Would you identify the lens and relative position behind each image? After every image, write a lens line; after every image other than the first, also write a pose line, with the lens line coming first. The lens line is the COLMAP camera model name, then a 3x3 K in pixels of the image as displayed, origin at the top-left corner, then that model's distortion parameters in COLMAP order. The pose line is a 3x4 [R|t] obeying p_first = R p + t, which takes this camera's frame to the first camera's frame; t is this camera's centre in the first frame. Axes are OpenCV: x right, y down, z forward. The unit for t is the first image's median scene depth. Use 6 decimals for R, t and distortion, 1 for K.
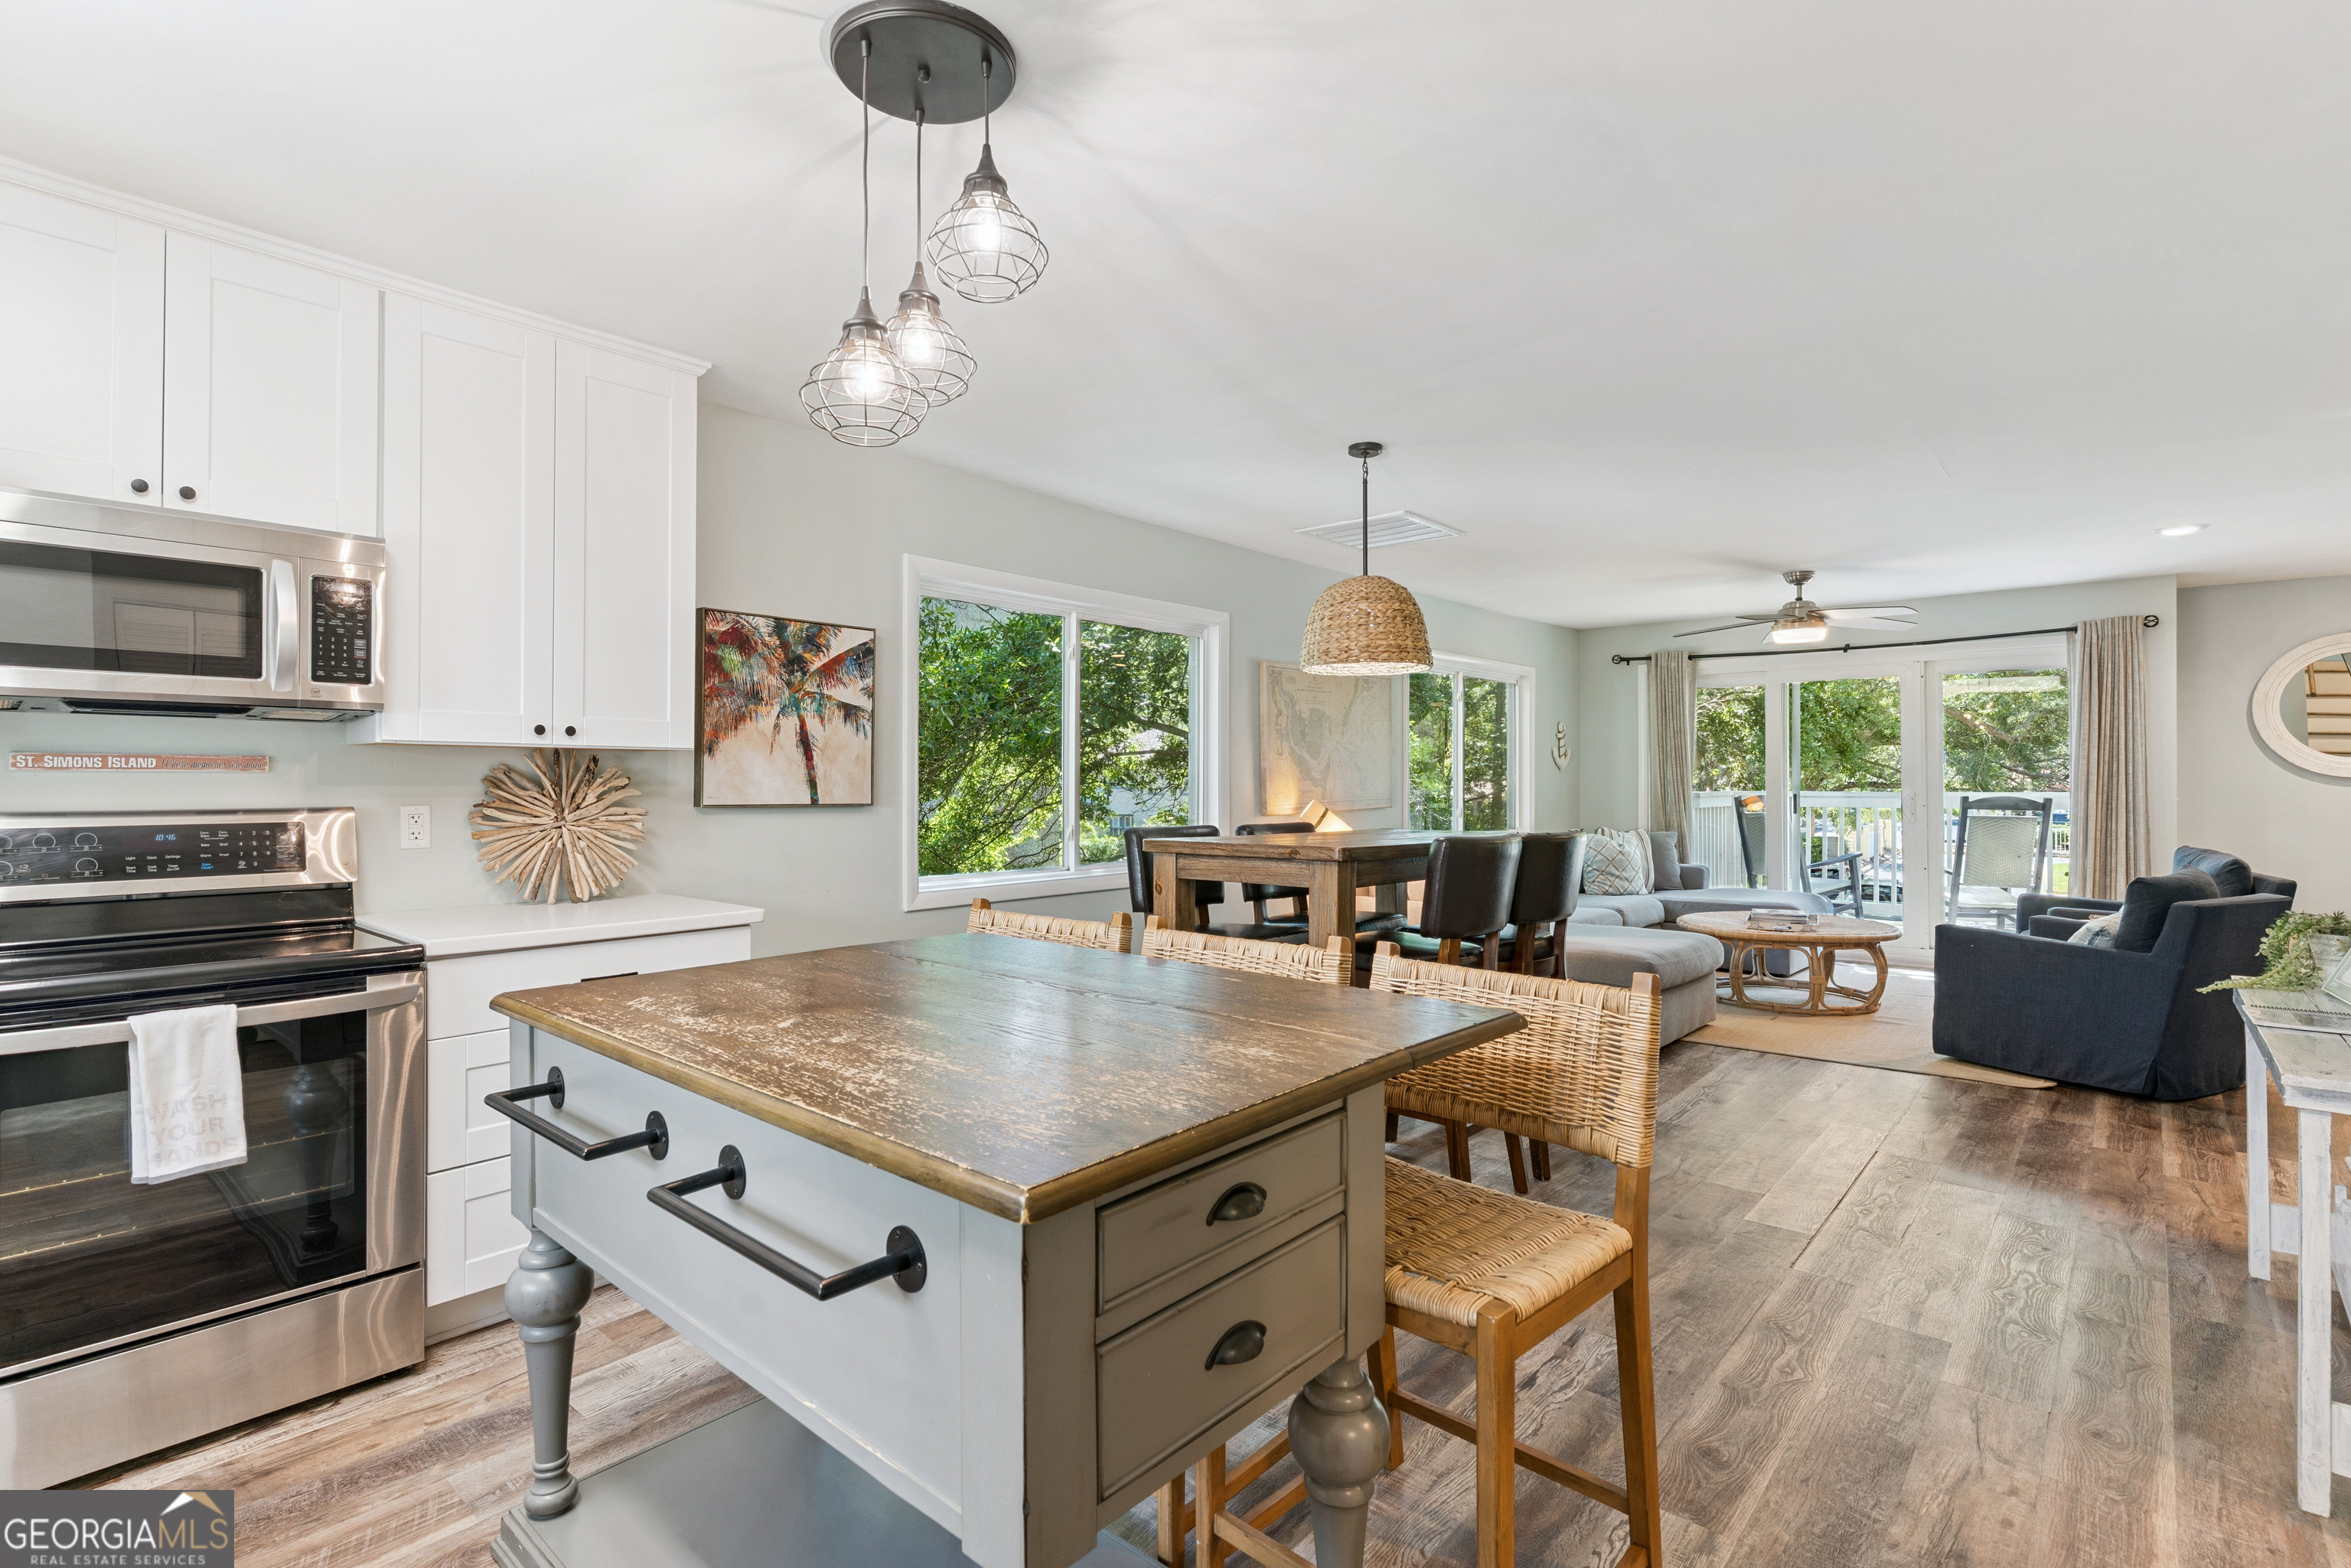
lens RADIAL K [[1116.9, 0, 1169.6], [0, 1116.9, 774.3], [0, 0, 1]] dist [0.002445, 0.000686]
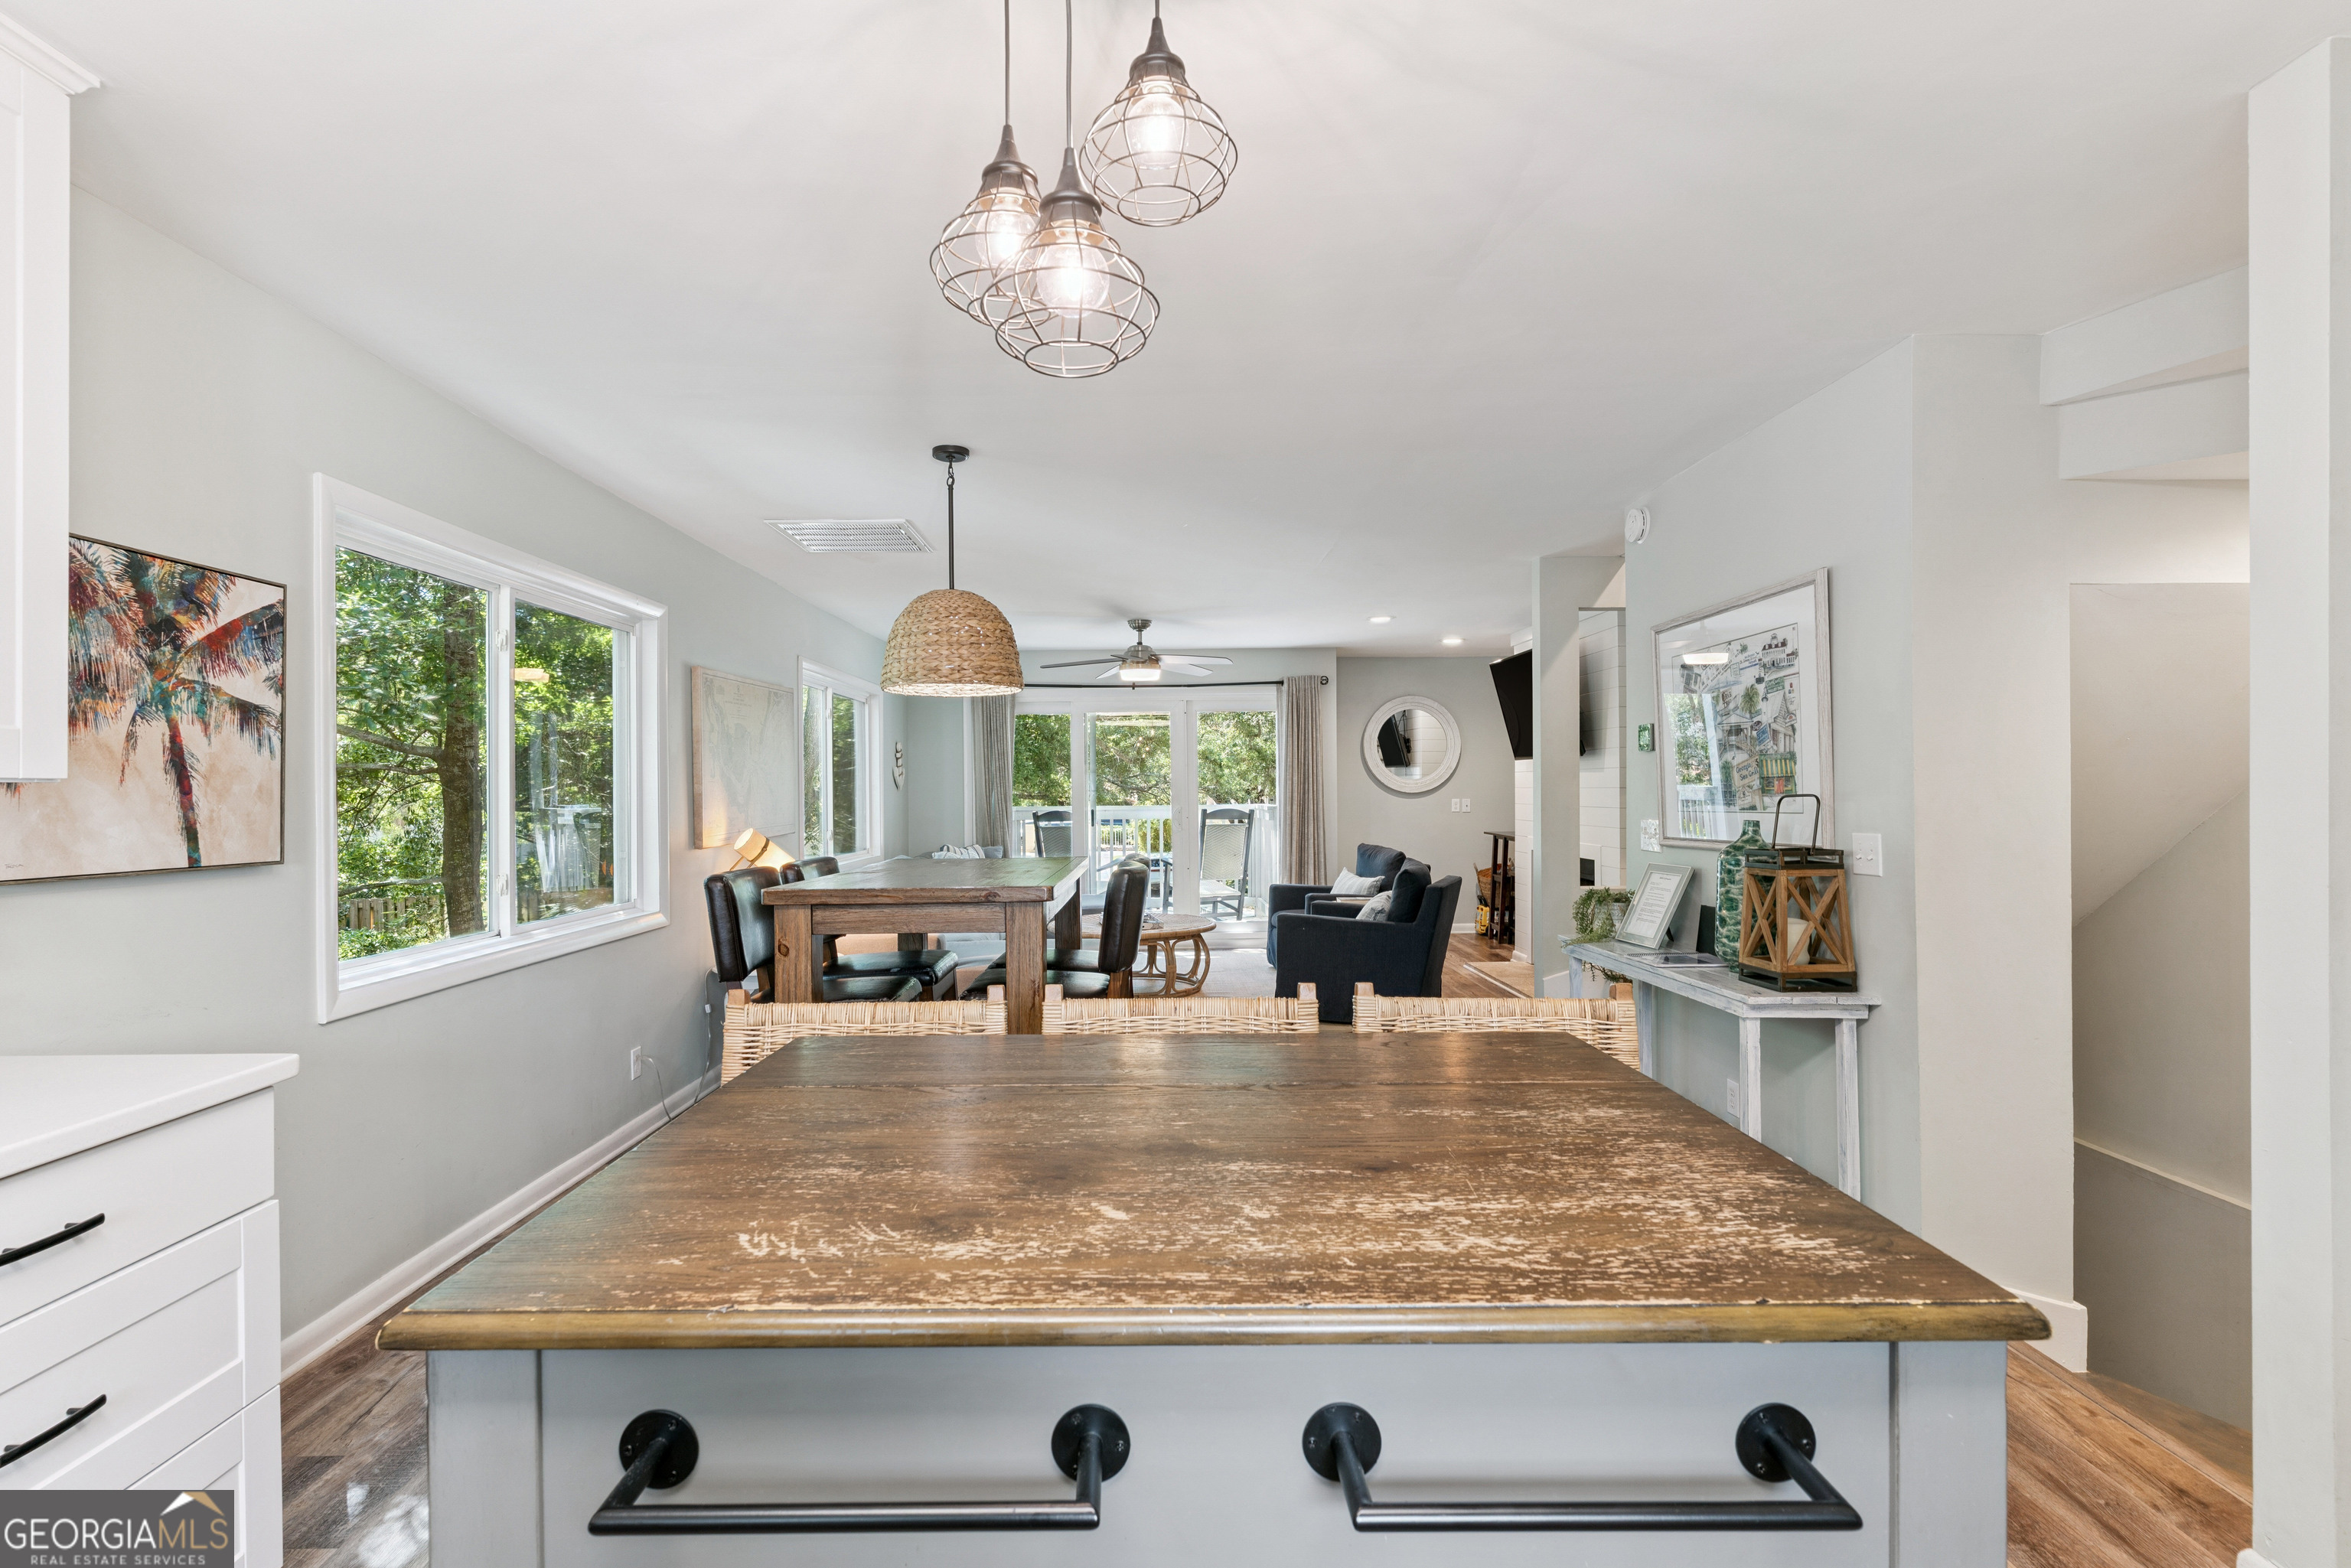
lens RADIAL K [[1114.7, 0, 1167.0], [0, 1114.7, 791.1], [0, 0, 1]] dist [0.000334, 0.000180]
pose [[0.742955, -0.006255, 0.669313, -0.327952], [0.003610, 0.999979, 0.005338, -0.015383], [-0.669332, -0.001550, 0.742962, 0.202730]]
